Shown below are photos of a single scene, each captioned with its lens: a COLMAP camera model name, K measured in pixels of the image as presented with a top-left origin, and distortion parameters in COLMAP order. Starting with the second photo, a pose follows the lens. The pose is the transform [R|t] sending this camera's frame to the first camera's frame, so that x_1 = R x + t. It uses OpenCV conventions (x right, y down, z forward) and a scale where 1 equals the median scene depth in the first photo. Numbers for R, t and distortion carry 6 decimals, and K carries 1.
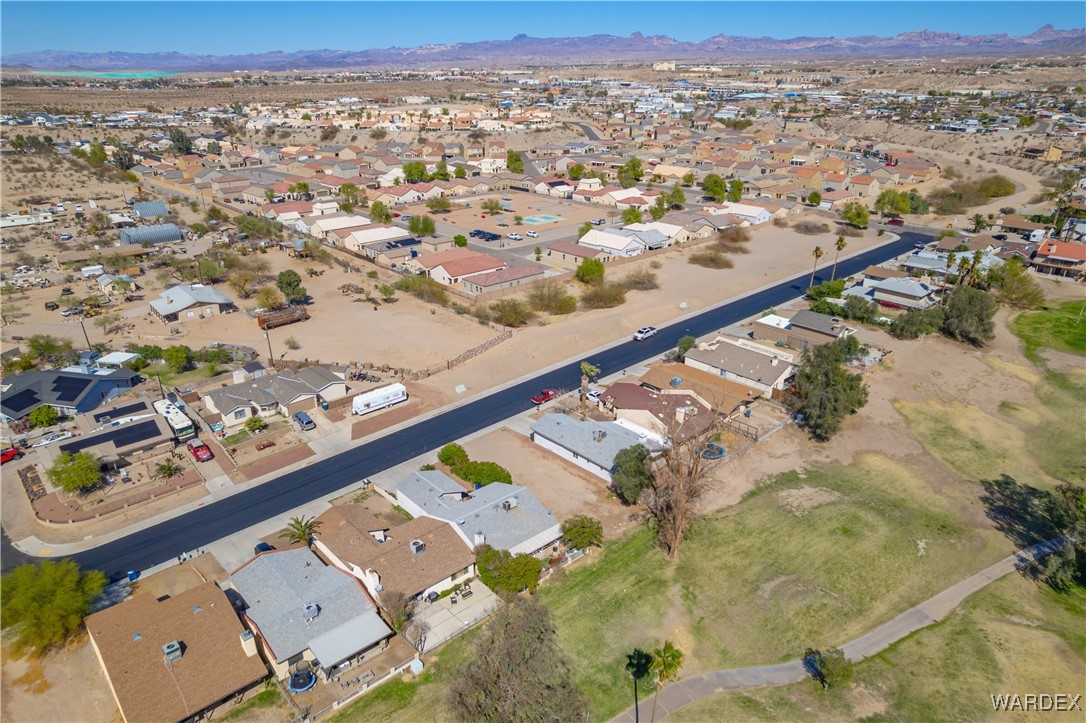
lens RADIAL K [[705.9, 0, 543.0], [0, 705.9, 361.5], [0, 0, 1]] dist [-0.072704, 0.060448]
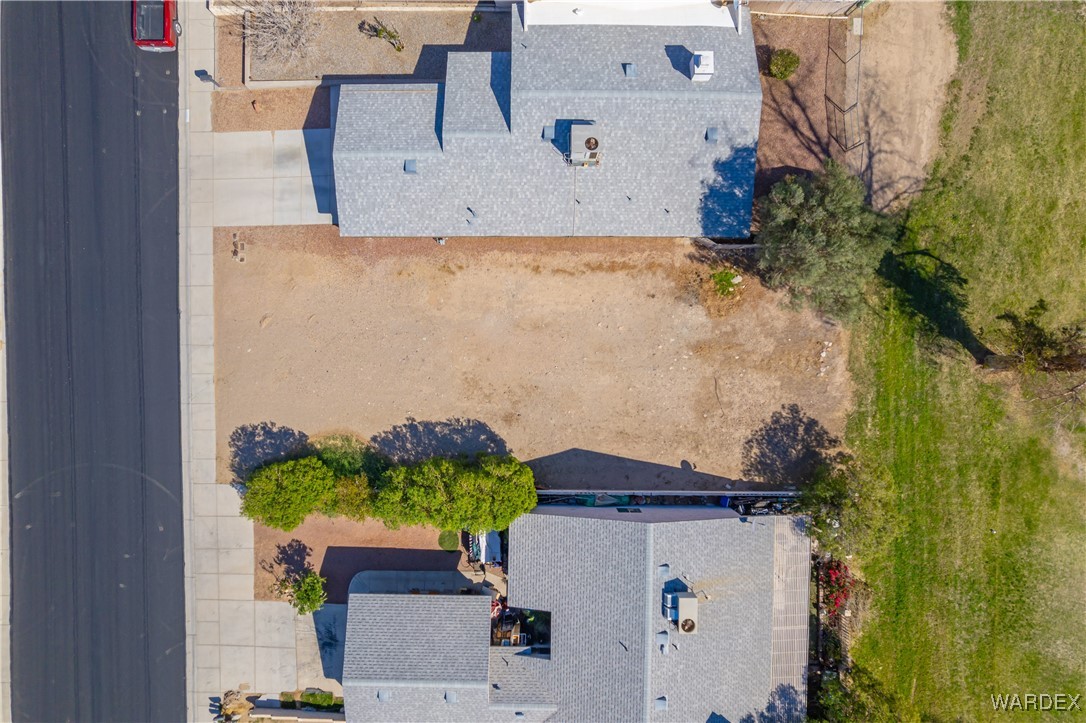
lens RADIAL K [[697.2, 0, 544.3], [0, 697.2, 360.4], [0, 0, 1]] dist [-0.077927, 0.073105]
pose [[0.672074, -0.740484, 0.000988, -0.001233], [0.279652, 0.255052, 0.925604, -0.138920], [-0.685647, -0.621798, 0.378491, 0.759319]]
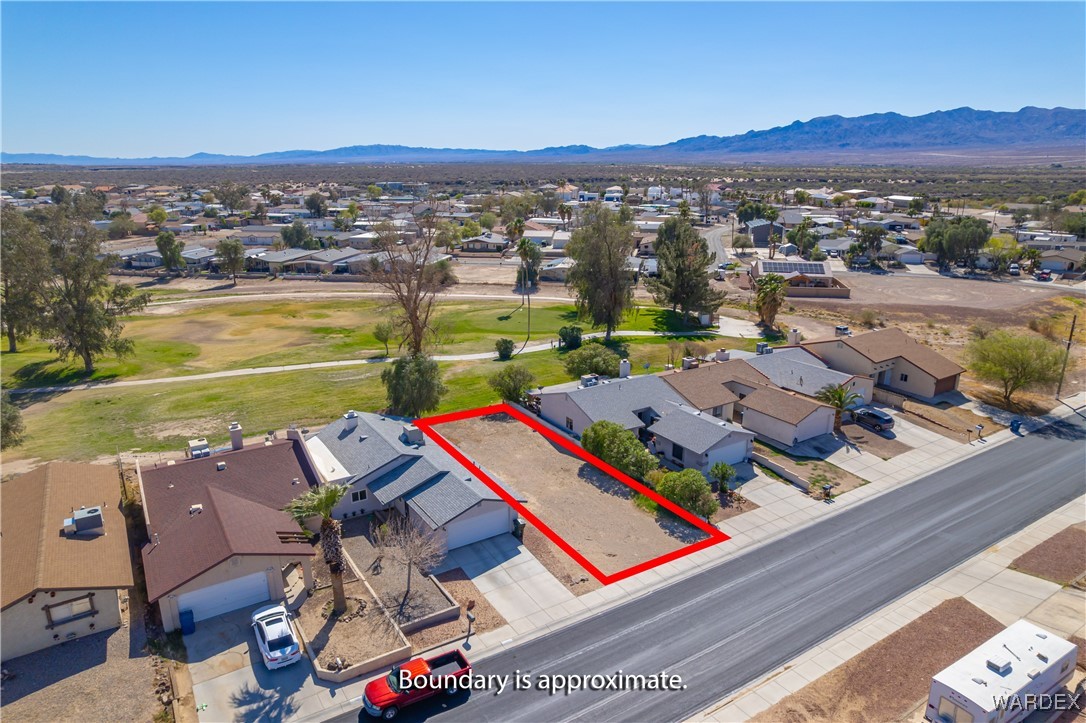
lens RADIAL K [[697.2, 0, 544.3], [0, 697.2, 360.4], [0, 0, 1]] dist [-0.077927, 0.073105]
pose [[-0.986763, -0.045182, 0.155746, -0.092901], [0.061988, 0.782379, 0.619710, -0.244555], [-0.149852, 0.621162, -0.769222, 1.231875]]
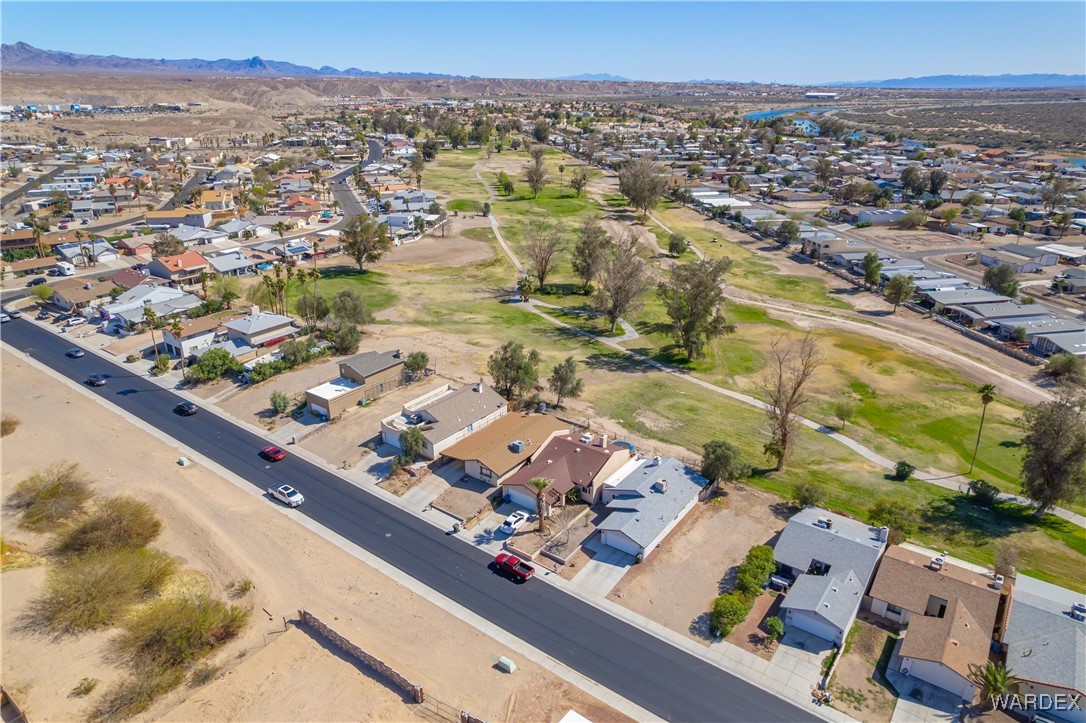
lens RADIAL K [[697.3, 0, 543.0], [0, 697.3, 361.5], [0, 0, 1]] dist [-0.073659, 0.064117]
pose [[-0.197424, -0.365671, 0.909565, -0.610226], [0.380523, 0.826491, 0.414867, -0.433872], [-0.903452, 0.428015, -0.024022, 0.987960]]
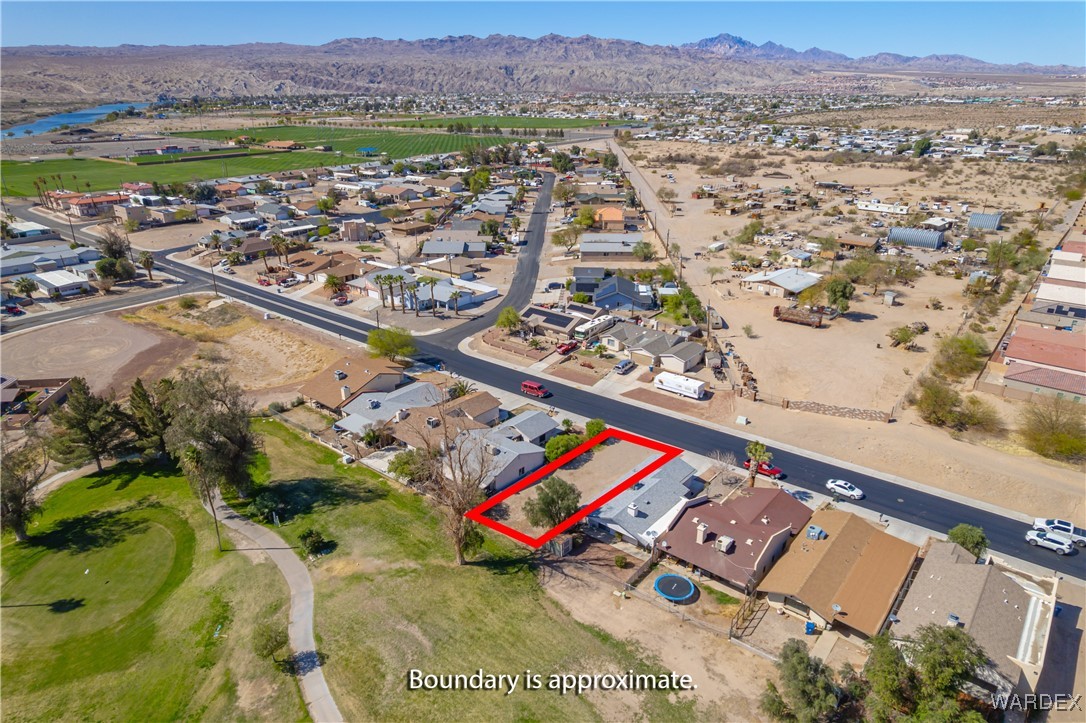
lens RADIAL K [[697.2, 0, 544.3], [0, 697.2, 360.4], [0, 0, 1]] dist [-0.077927, 0.073105]
pose [[0.139360, 0.366476, -0.919932, 0.728801], [-0.377233, 0.878594, 0.292861, -0.221994], [0.915573, 0.306216, 0.260688, 0.563706]]
